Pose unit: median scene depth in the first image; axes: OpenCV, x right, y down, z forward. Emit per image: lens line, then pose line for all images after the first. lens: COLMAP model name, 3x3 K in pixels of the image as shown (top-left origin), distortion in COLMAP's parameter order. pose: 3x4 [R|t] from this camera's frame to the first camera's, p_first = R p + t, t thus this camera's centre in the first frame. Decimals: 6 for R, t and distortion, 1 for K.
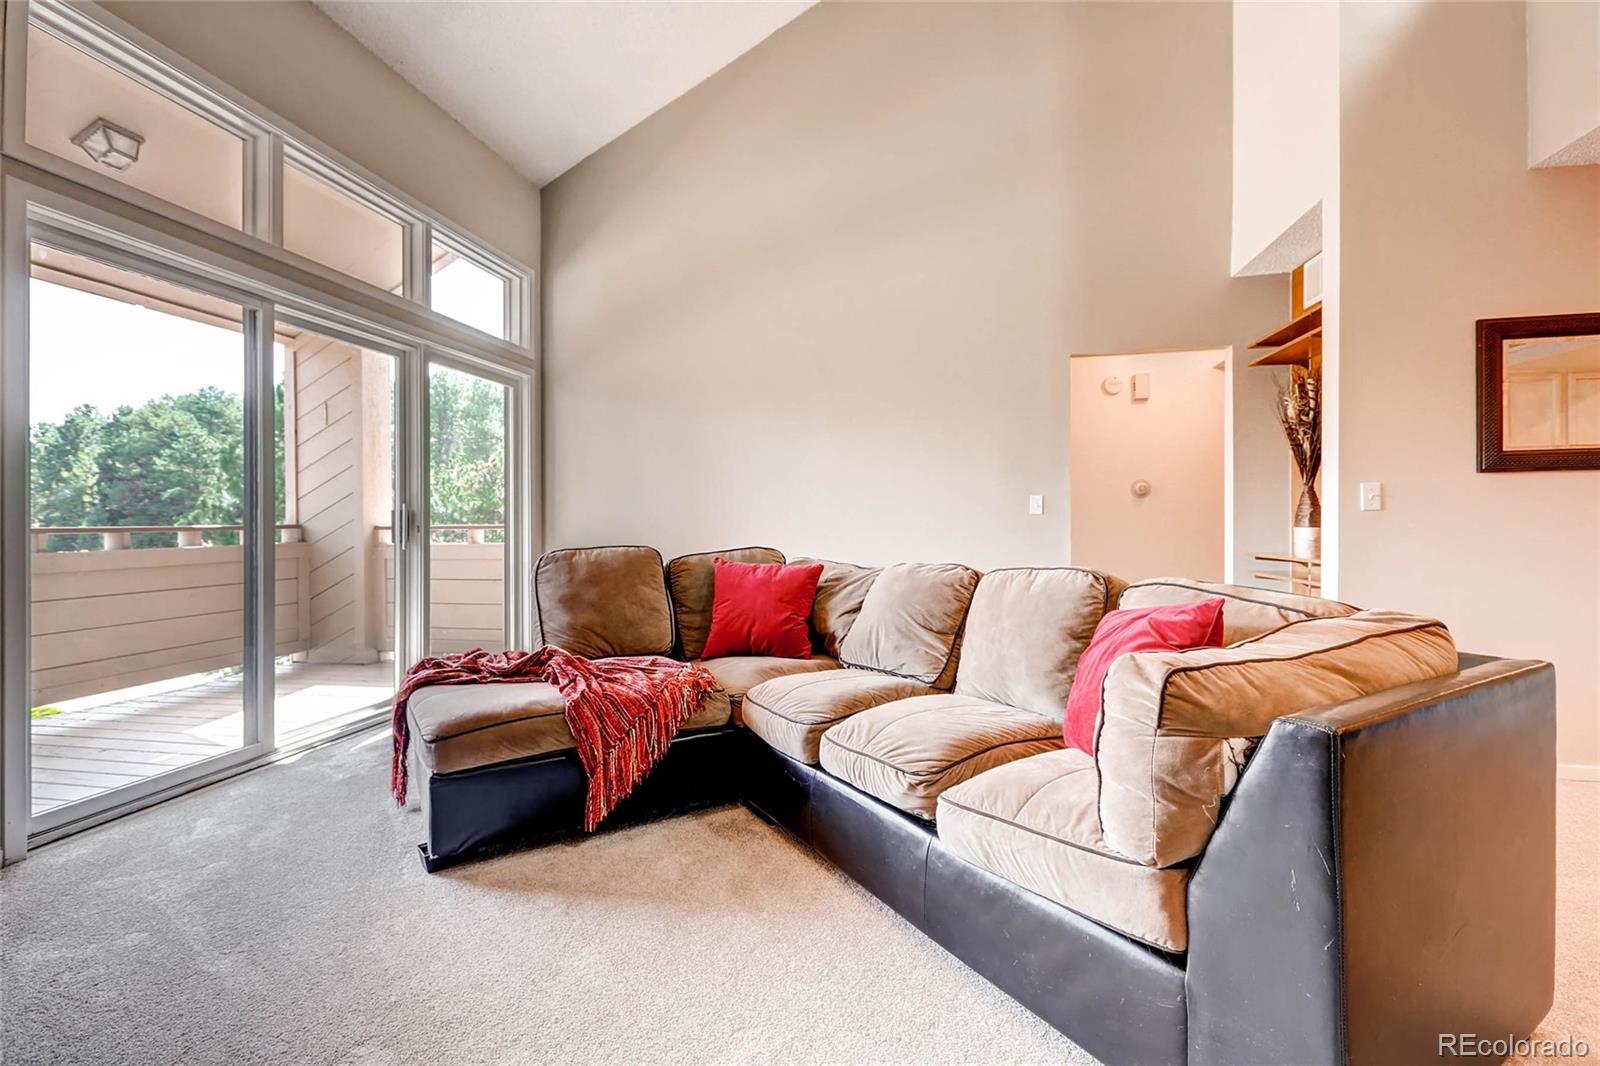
lens RADIAL K [[710.7, 0, 802.9], [0, 710.7, 521.5], [0, 0, 1]] dist [0.010340, -0.005240]
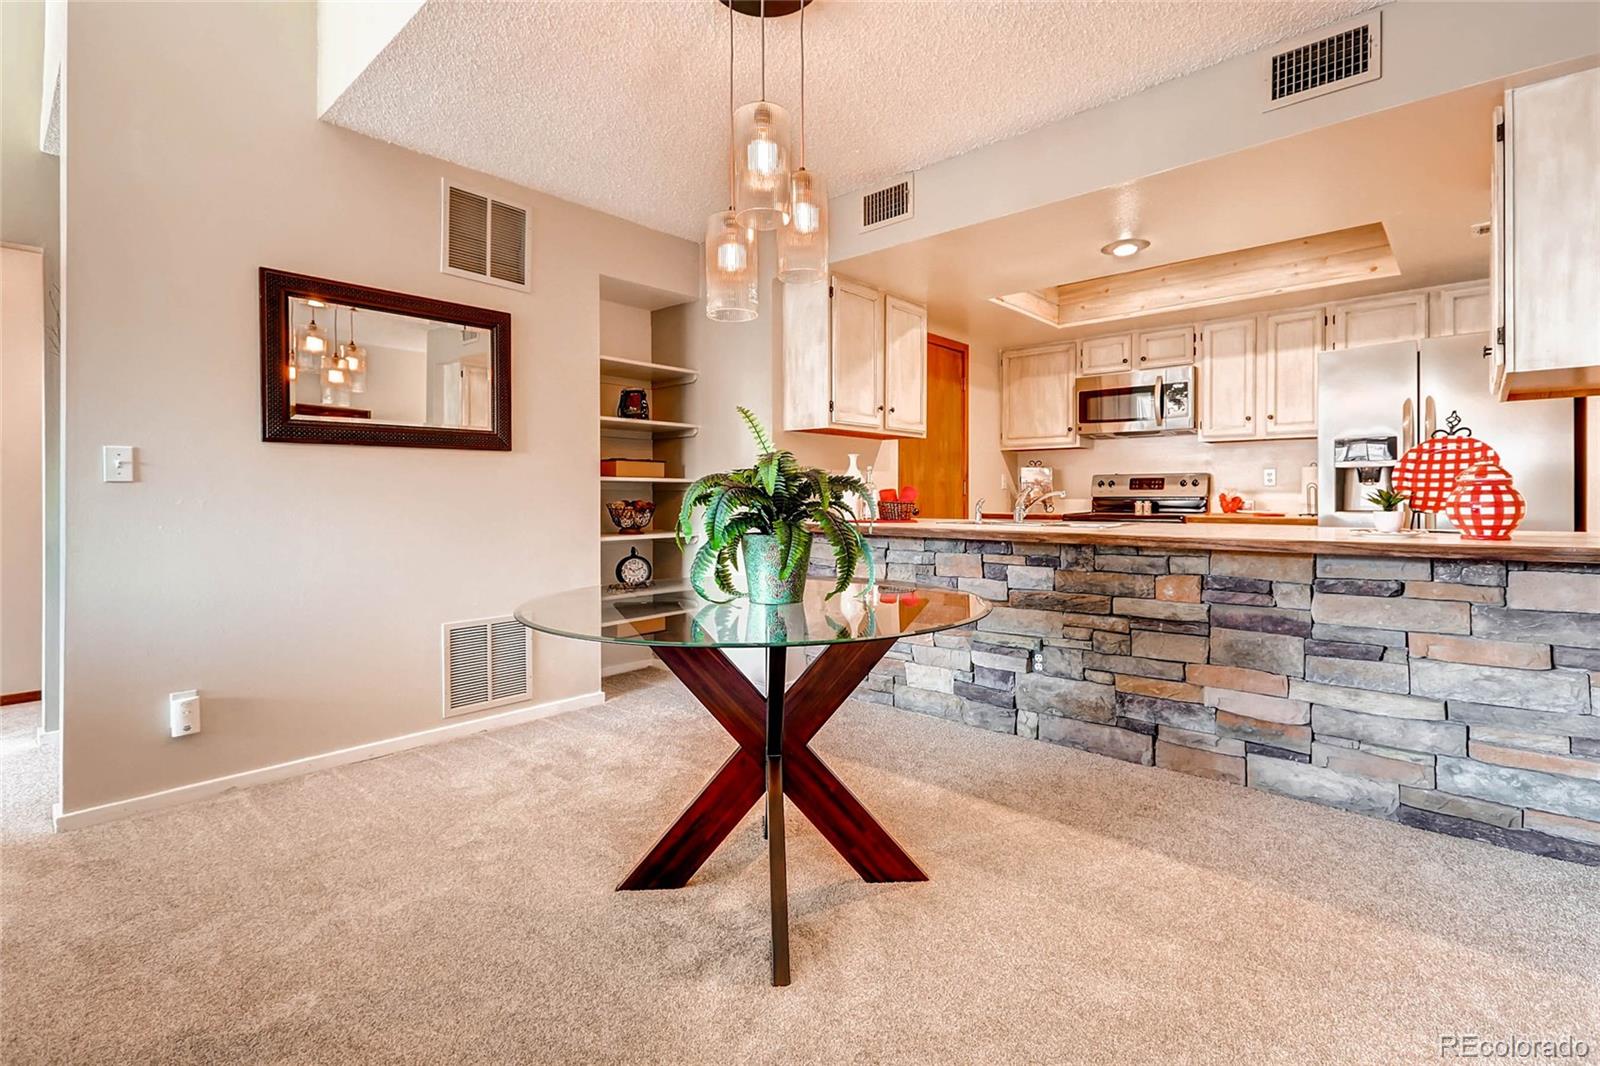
lens RADIAL K [[741.5, 0, 794.3], [0, 741.5, 501.1], [0, 0, 1]] dist [0.009764, -0.003542]
pose [[0.500061, -0.000730, 0.865990, 0.465205], [-0.002020, 0.999996, 0.002009, 0.001992], [-0.865988, -0.002754, 0.500058, -0.026931]]
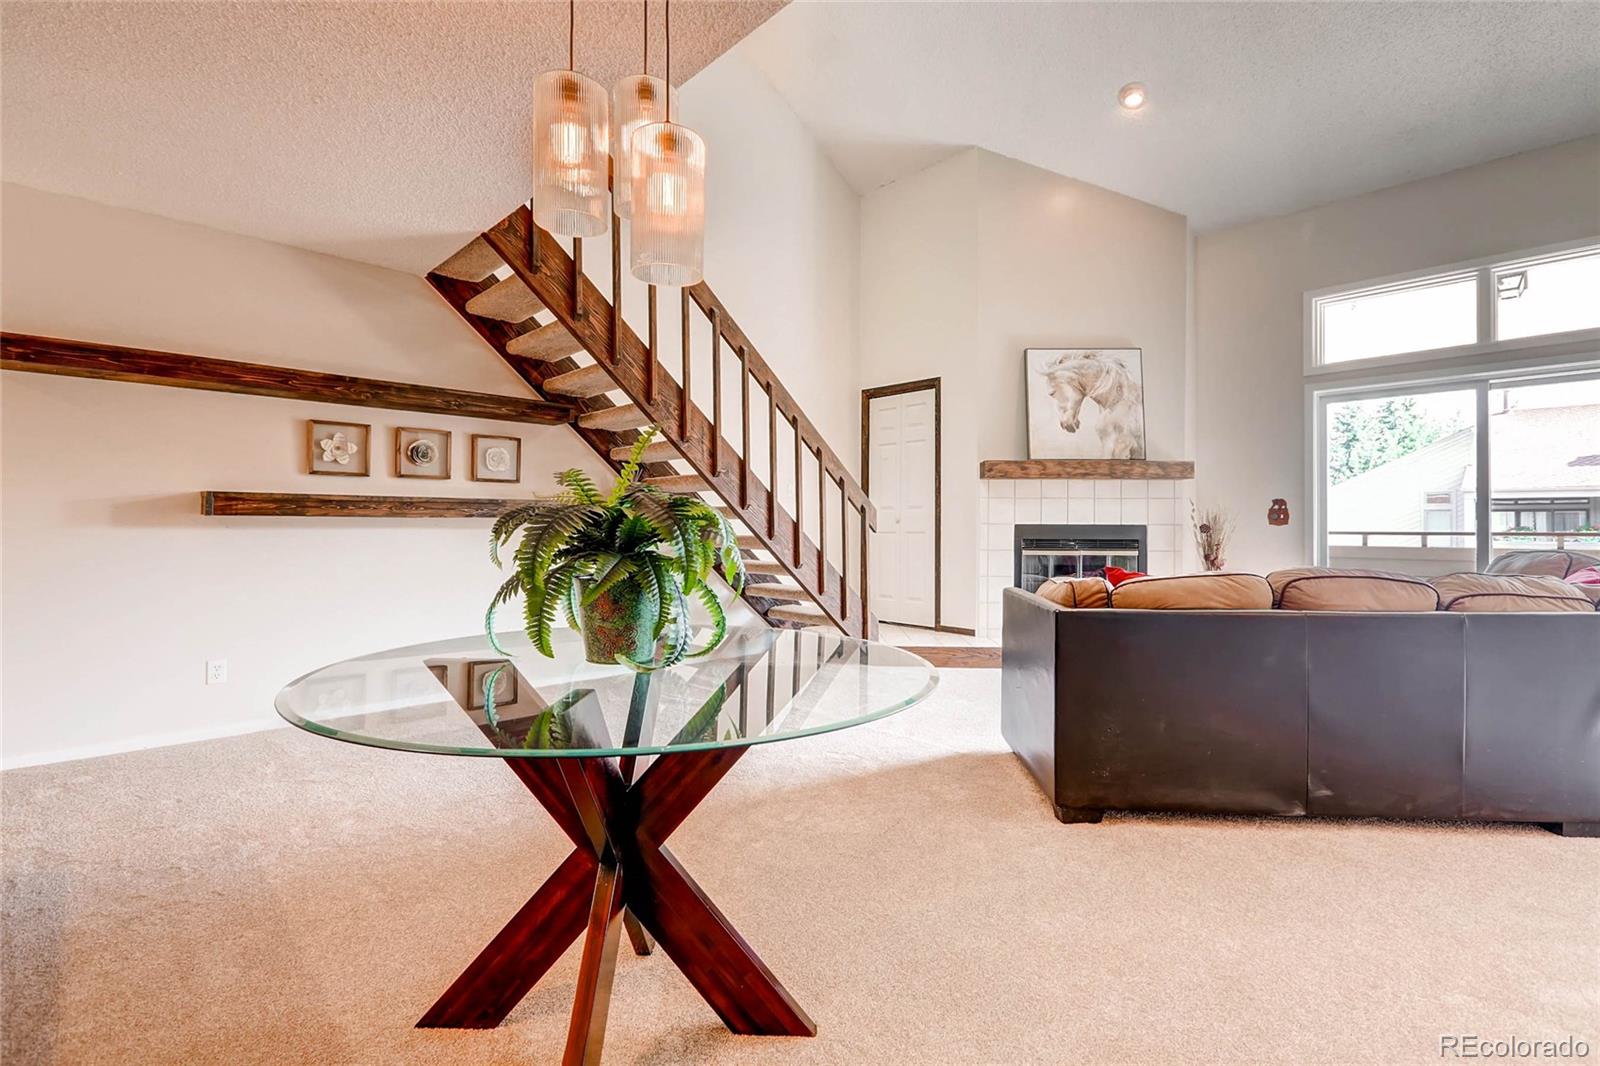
lens RADIAL K [[710.7, 0, 795.0], [0, 710.7, 521.0], [0, 0, 1]] dist [0.010340, -0.005240]
pose [[-0.573857, -0.005187, -0.818939, 1.350020], [-0.002320, 0.999986, -0.004707, -0.006327], [0.818952, -0.000801, -0.573861, 0.705208]]
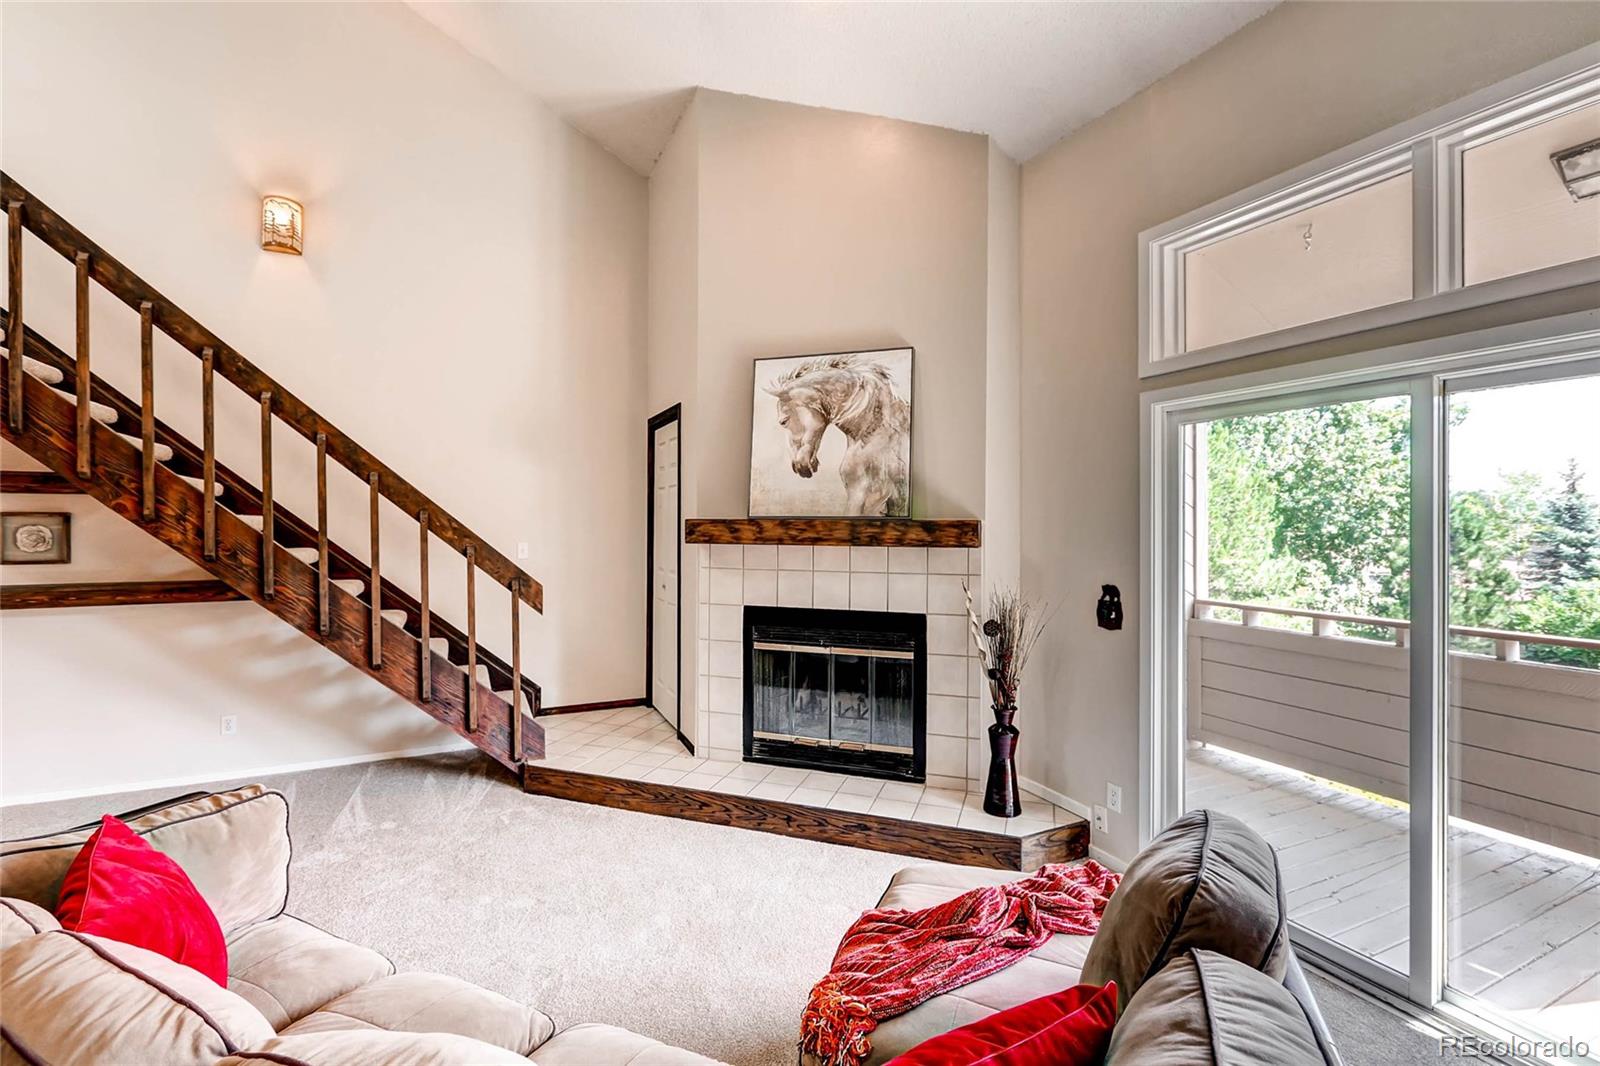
lens RADIAL K [[710.7, 0, 800.4], [0, 710.7, 520.5], [0, 0, 1]] dist [0.010340, -0.005240]
pose [[-0.794609, -0.001172, -0.607120, 0.196941], [-0.000826, 0.999999, -0.000850, -0.169275], [0.607121, -0.000174, -0.794610, 1.240947]]
